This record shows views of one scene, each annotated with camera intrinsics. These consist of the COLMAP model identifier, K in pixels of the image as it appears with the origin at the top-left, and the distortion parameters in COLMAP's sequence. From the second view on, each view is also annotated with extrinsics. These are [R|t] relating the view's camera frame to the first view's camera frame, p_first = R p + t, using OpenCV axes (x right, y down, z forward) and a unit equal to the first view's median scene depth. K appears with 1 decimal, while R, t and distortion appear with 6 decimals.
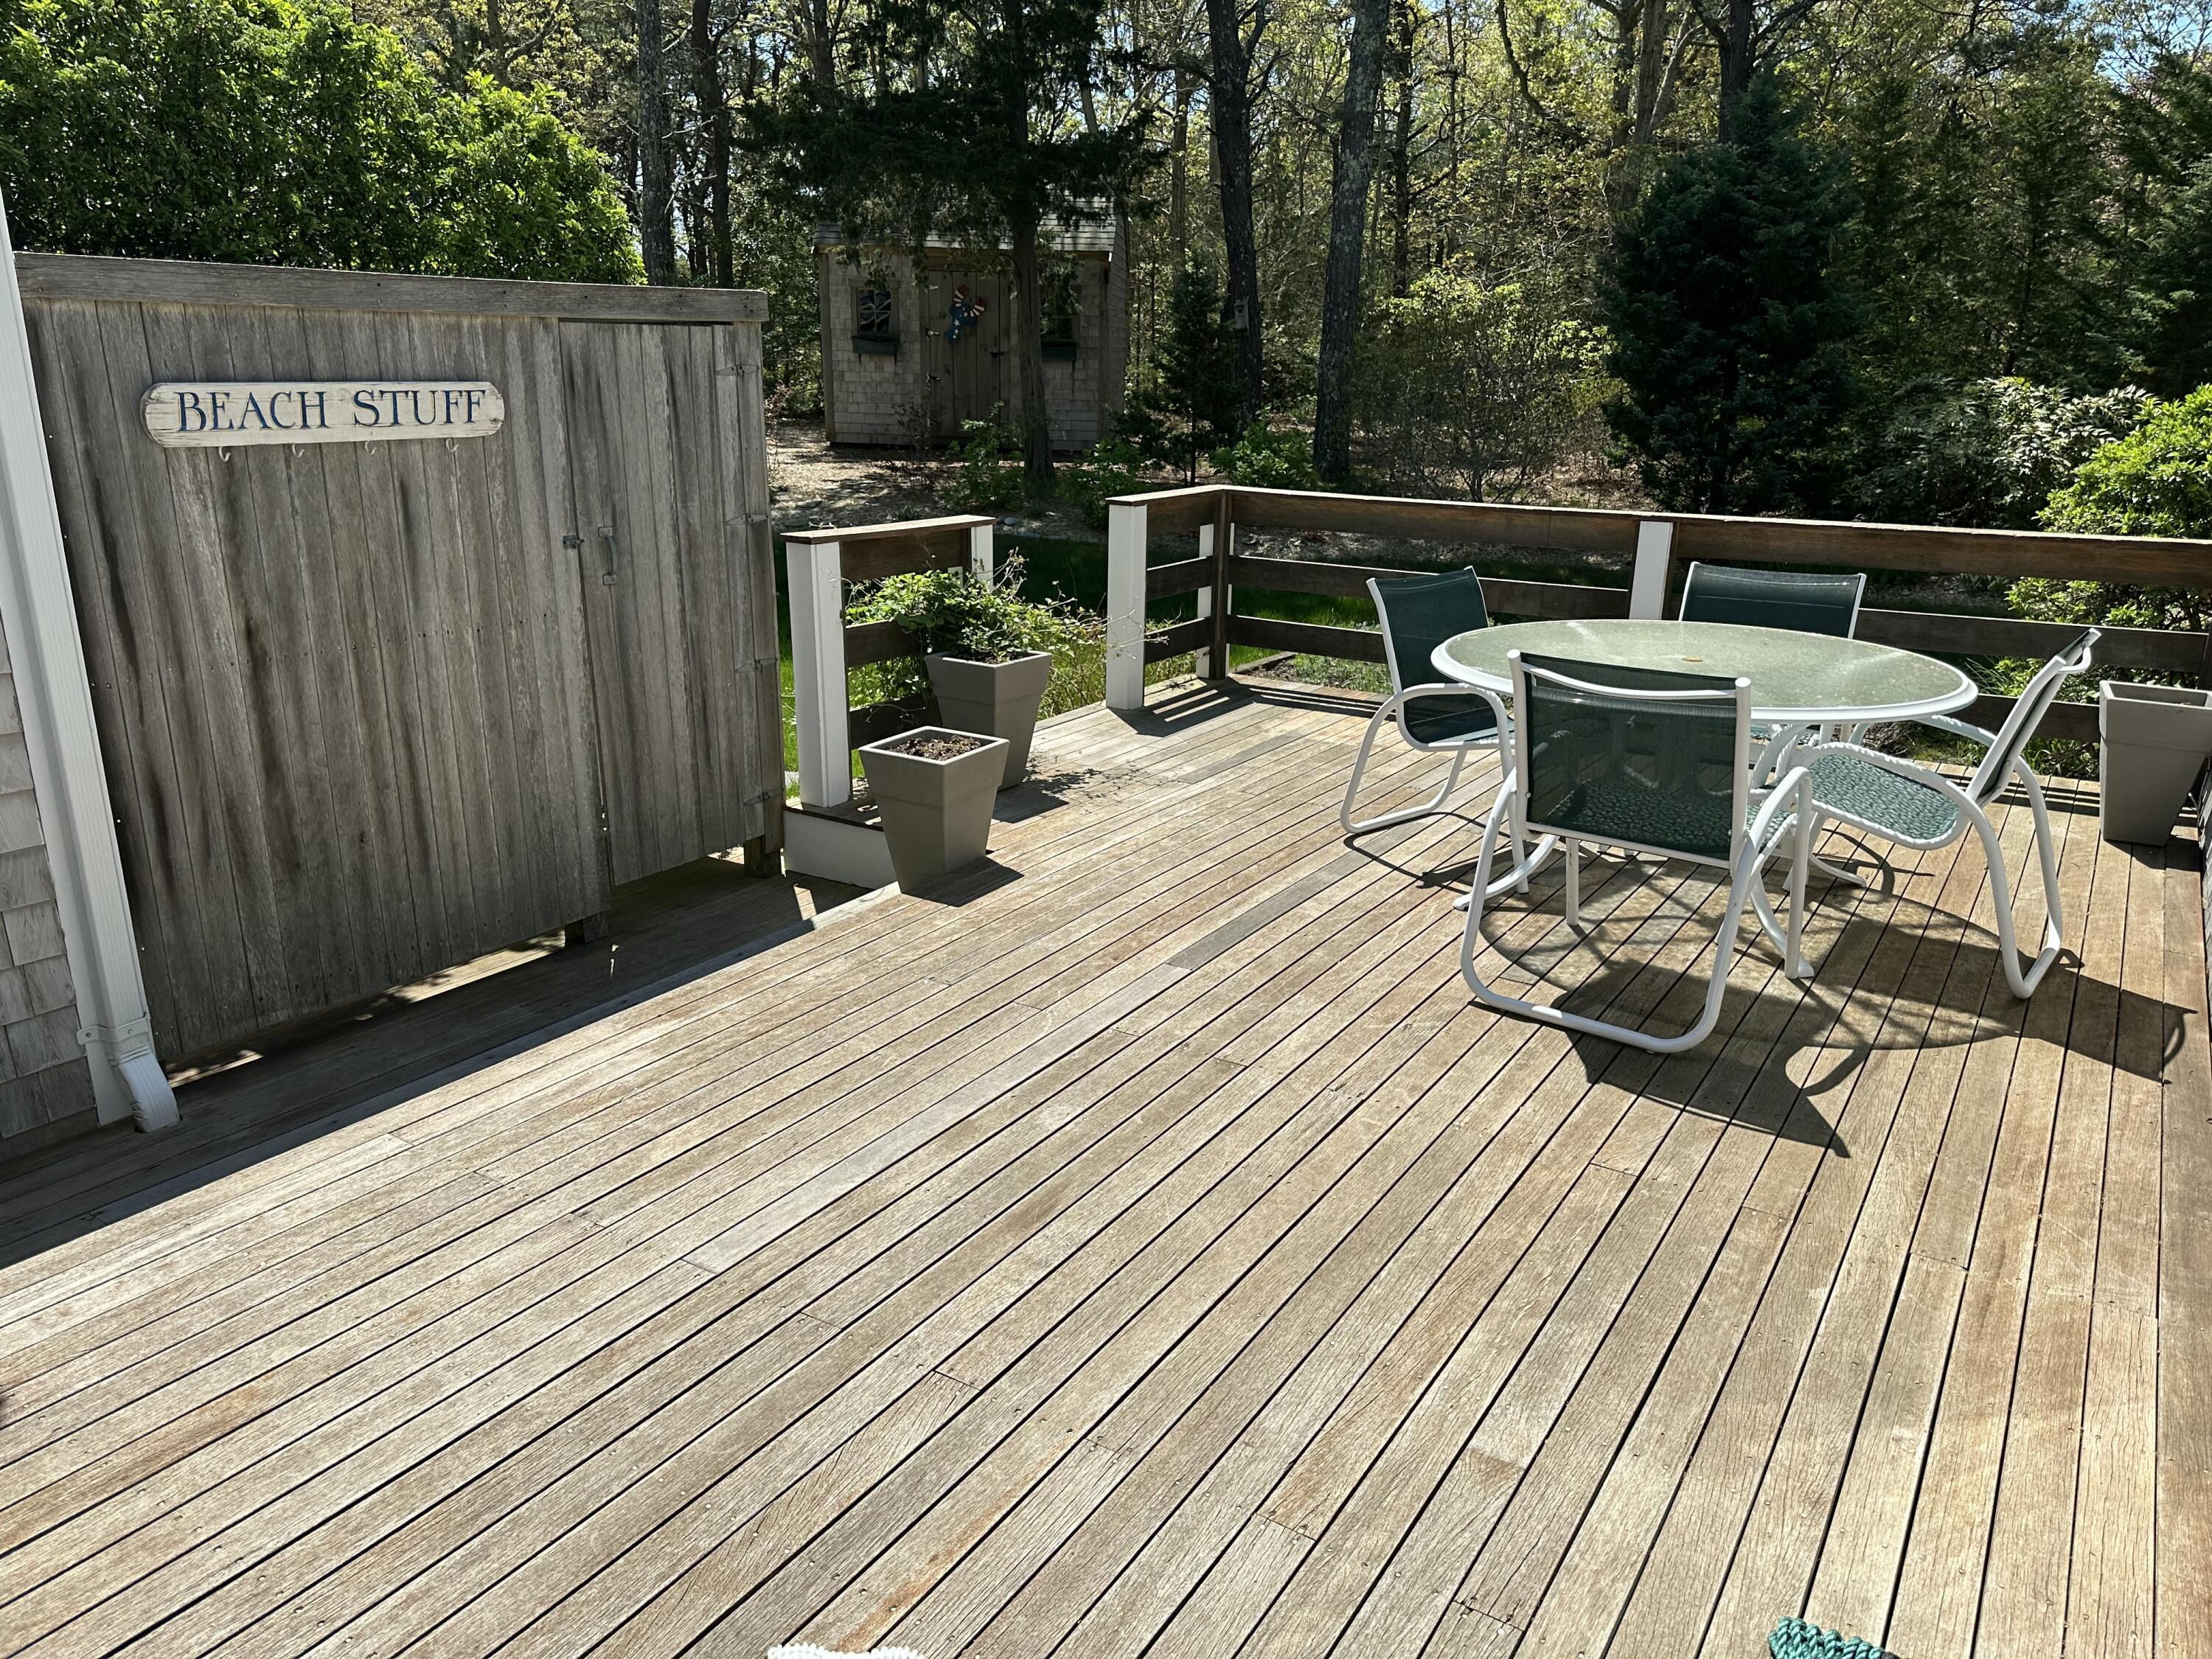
lens RADIAL K [[1568.9, 0, 1108.3], [0, 1568.9, 822.4], [0, 0, 1]] dist [0.094136, -0.008795]
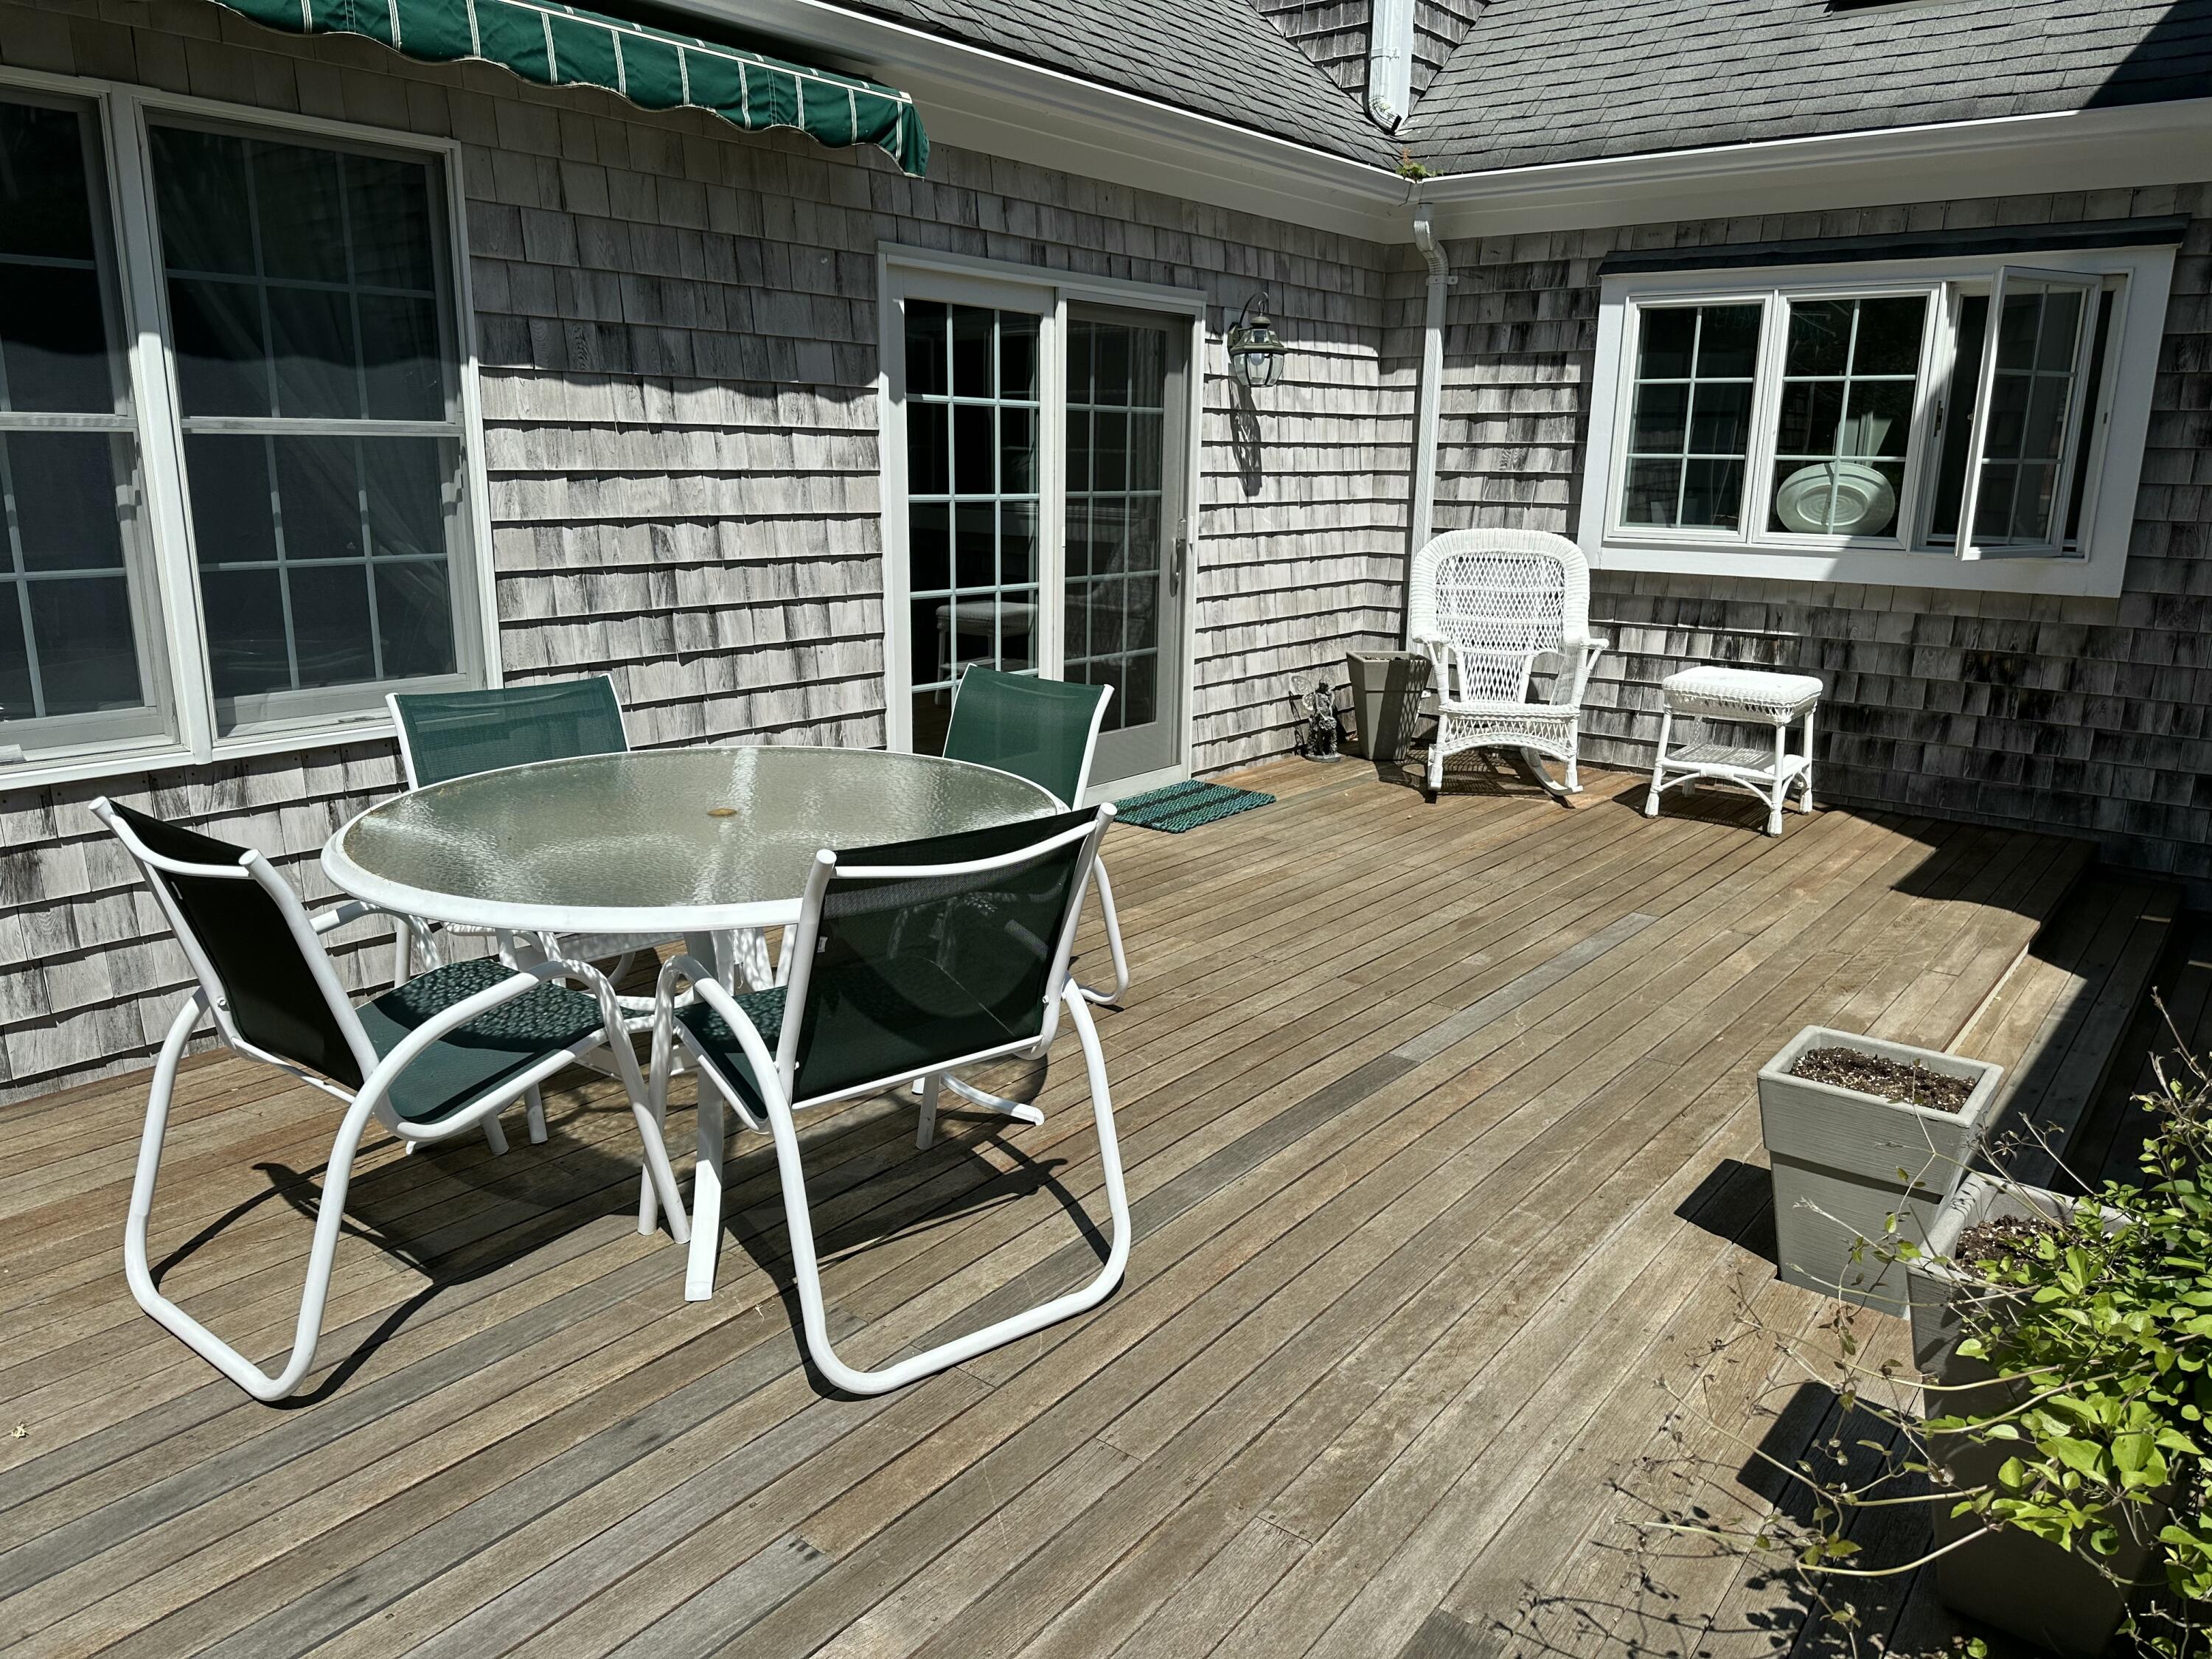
lens RADIAL K [[1568.9, 0, 1107.3], [0, 1568.9, 824.5], [0, 0, 1]] dist [0.094136, -0.008795]
pose [[-0.995860, -0.045111, 0.078915, 0.140567], [0.000953, 0.862934, 0.505316, -0.460654], [-0.090894, 0.503299, -0.859319, 1.620593]]
